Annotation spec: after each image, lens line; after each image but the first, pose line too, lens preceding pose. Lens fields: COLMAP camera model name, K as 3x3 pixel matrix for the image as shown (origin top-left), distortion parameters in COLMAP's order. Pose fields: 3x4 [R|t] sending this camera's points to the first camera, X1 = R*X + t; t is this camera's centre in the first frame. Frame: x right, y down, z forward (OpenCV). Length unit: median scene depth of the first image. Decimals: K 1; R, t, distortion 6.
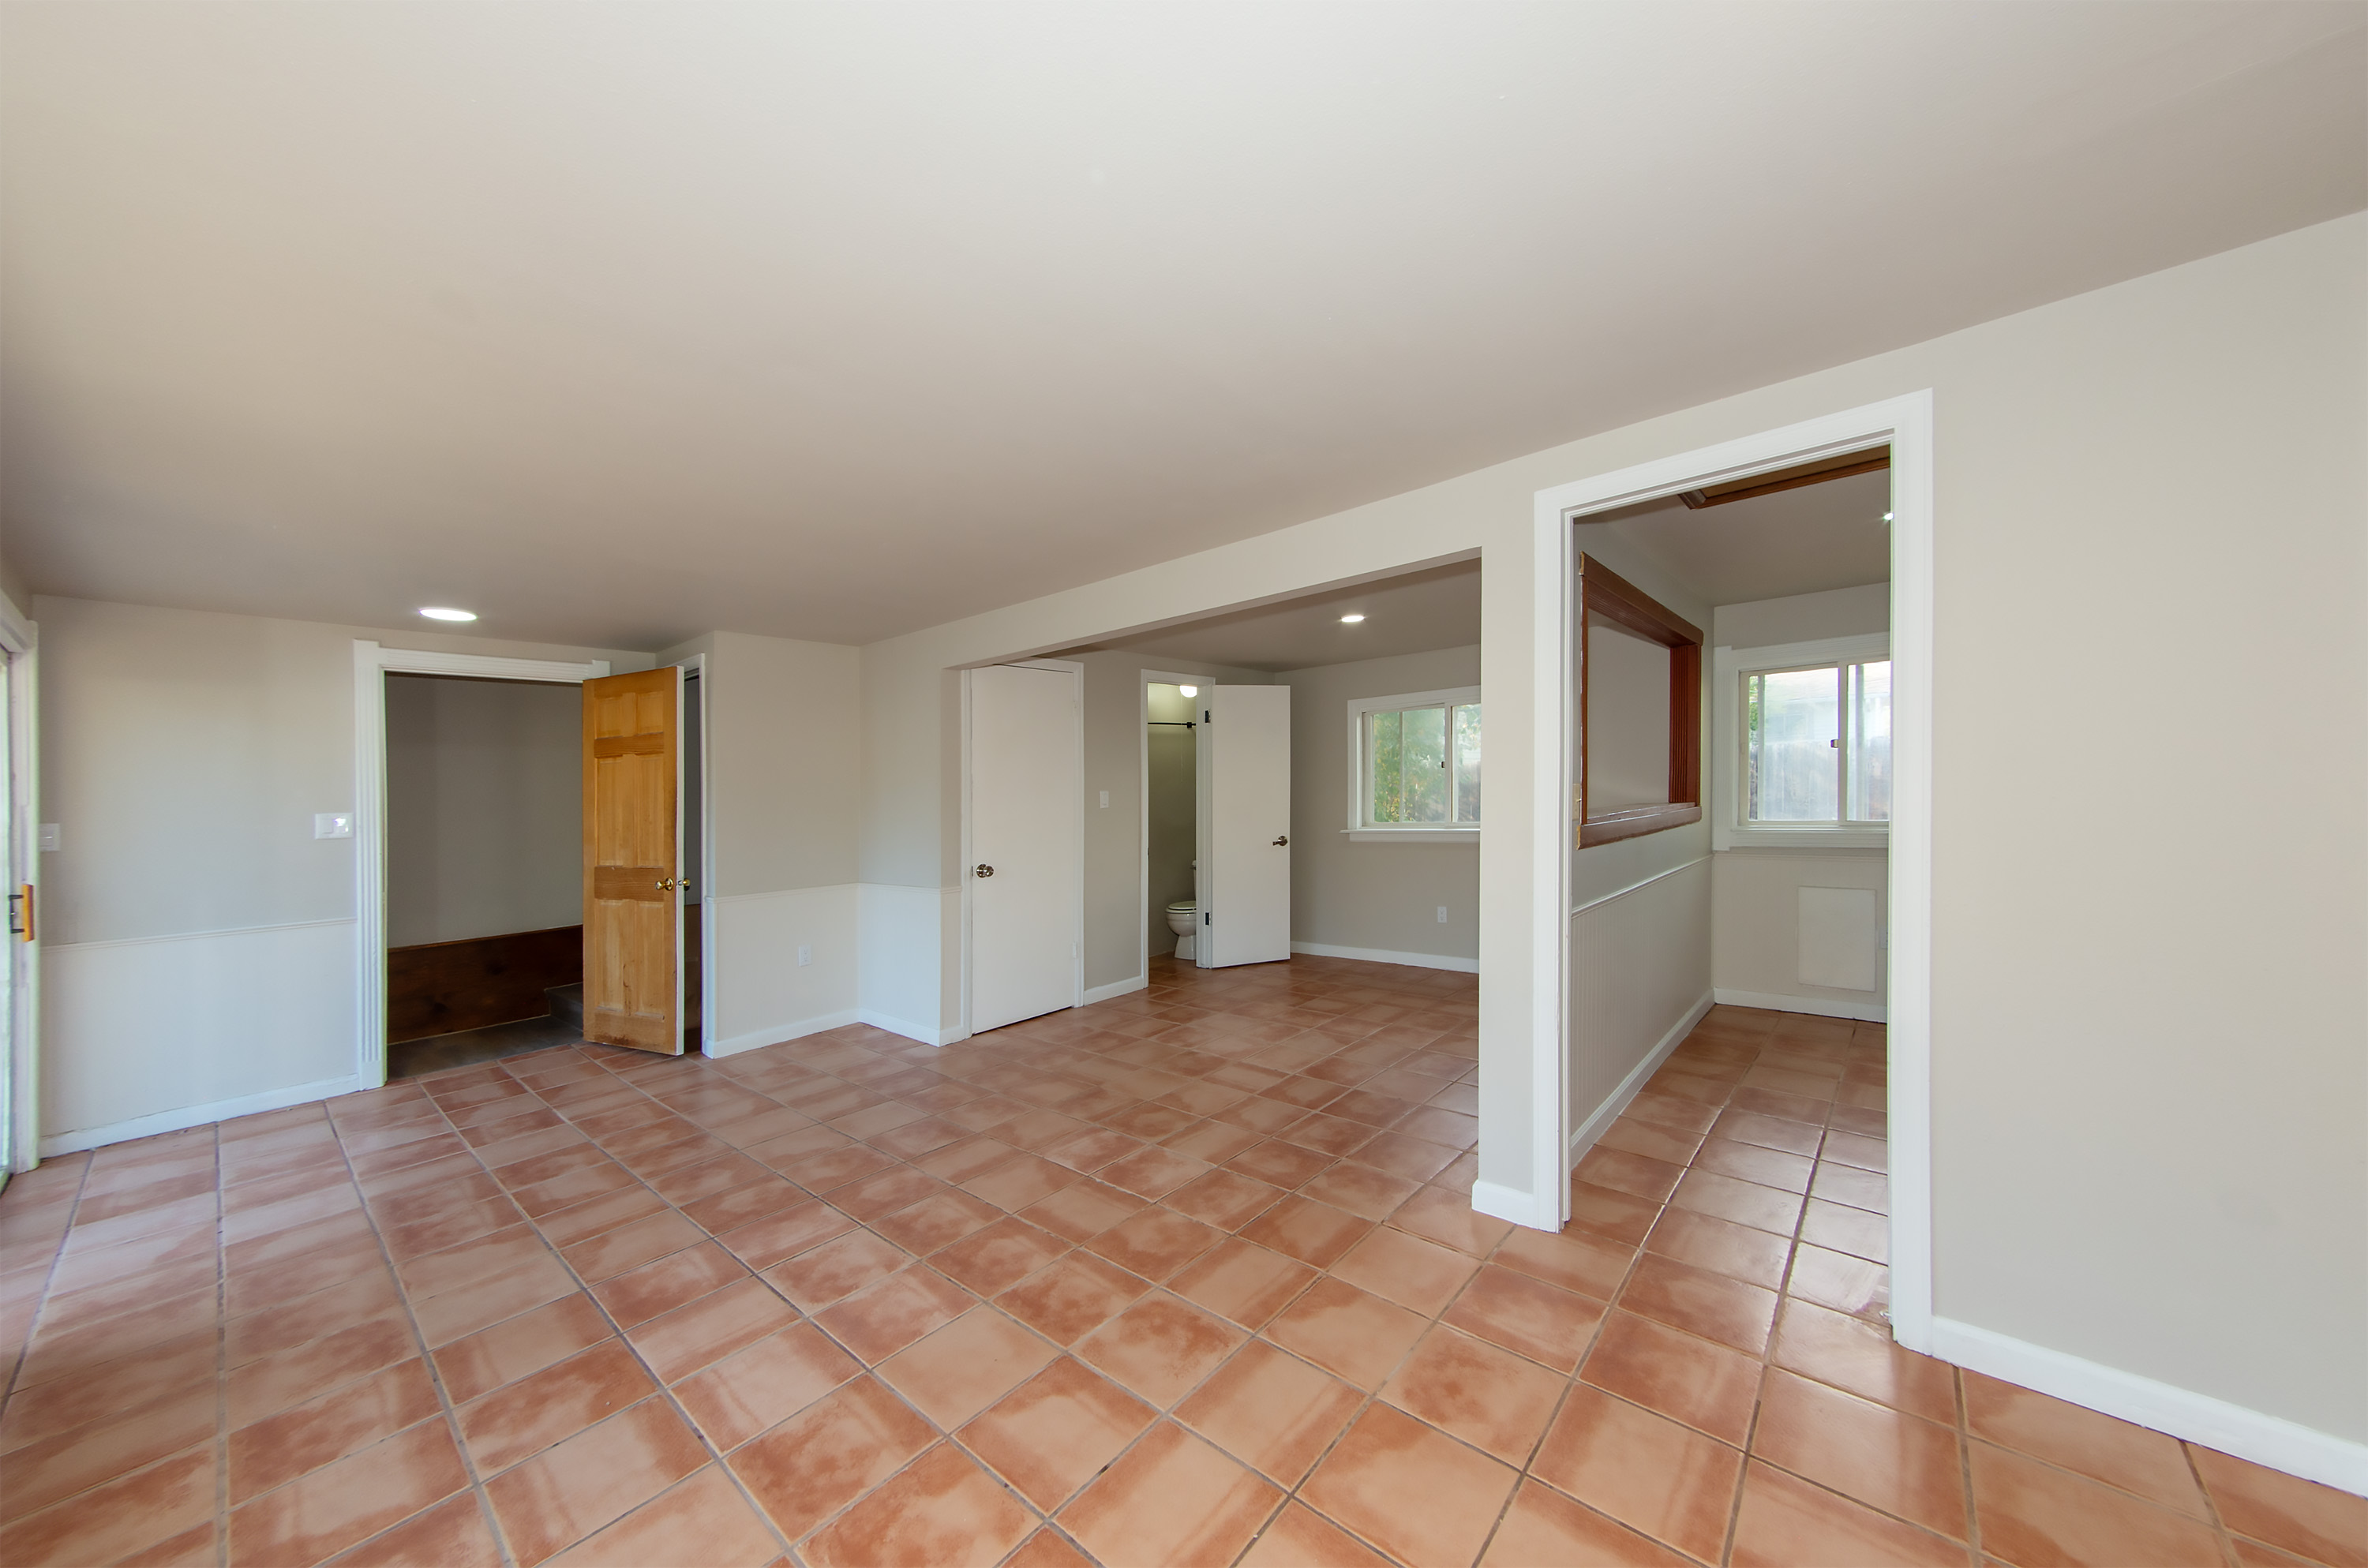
lens RADIAL K [[840.8, 0, 1183.3], [0, 840.8, 811.5], [0, 0, 1]] dist [0.000520, 0.000214]
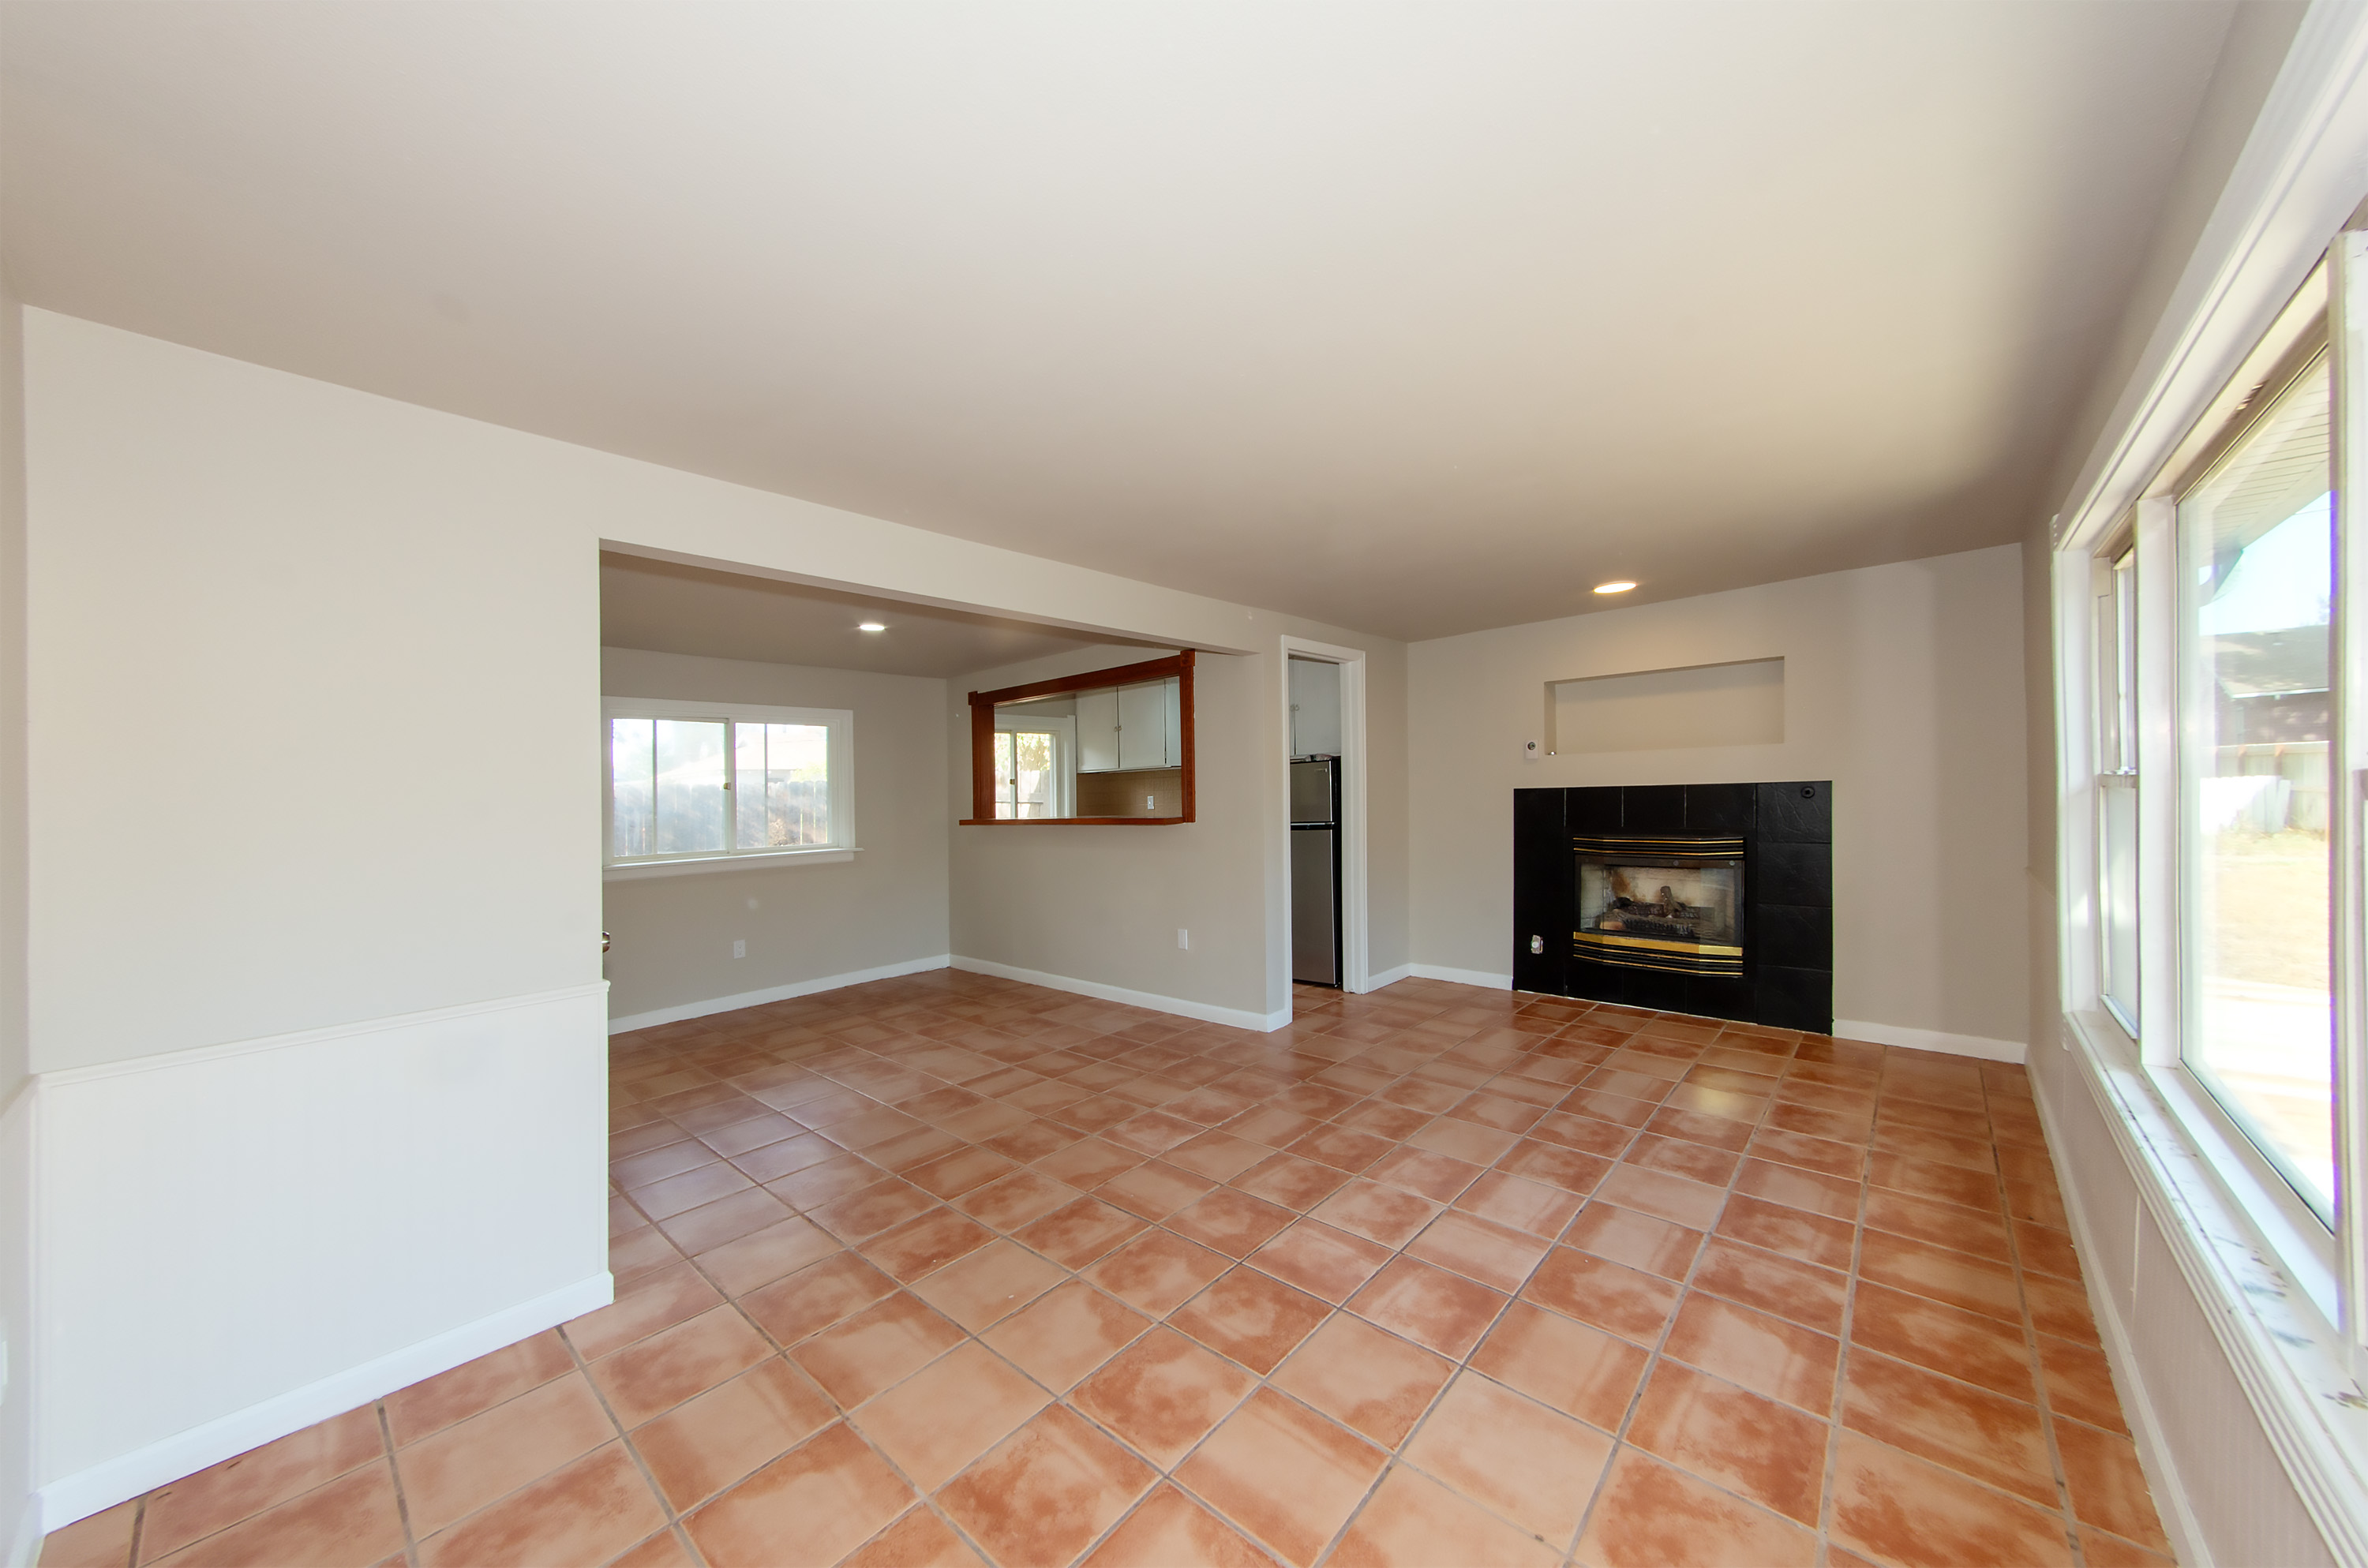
lens RADIAL K [[840.8, 0, 1183.3], [0, 840.8, 811.5], [0, 0, 1]] dist [0.000520, 0.000214]
pose [[0.005288, 0.007138, 0.999961, -1.380847], [0.054024, 0.998512, -0.007413, 0.011663], [-0.998526, 0.054061, 0.004895, 1.108062]]
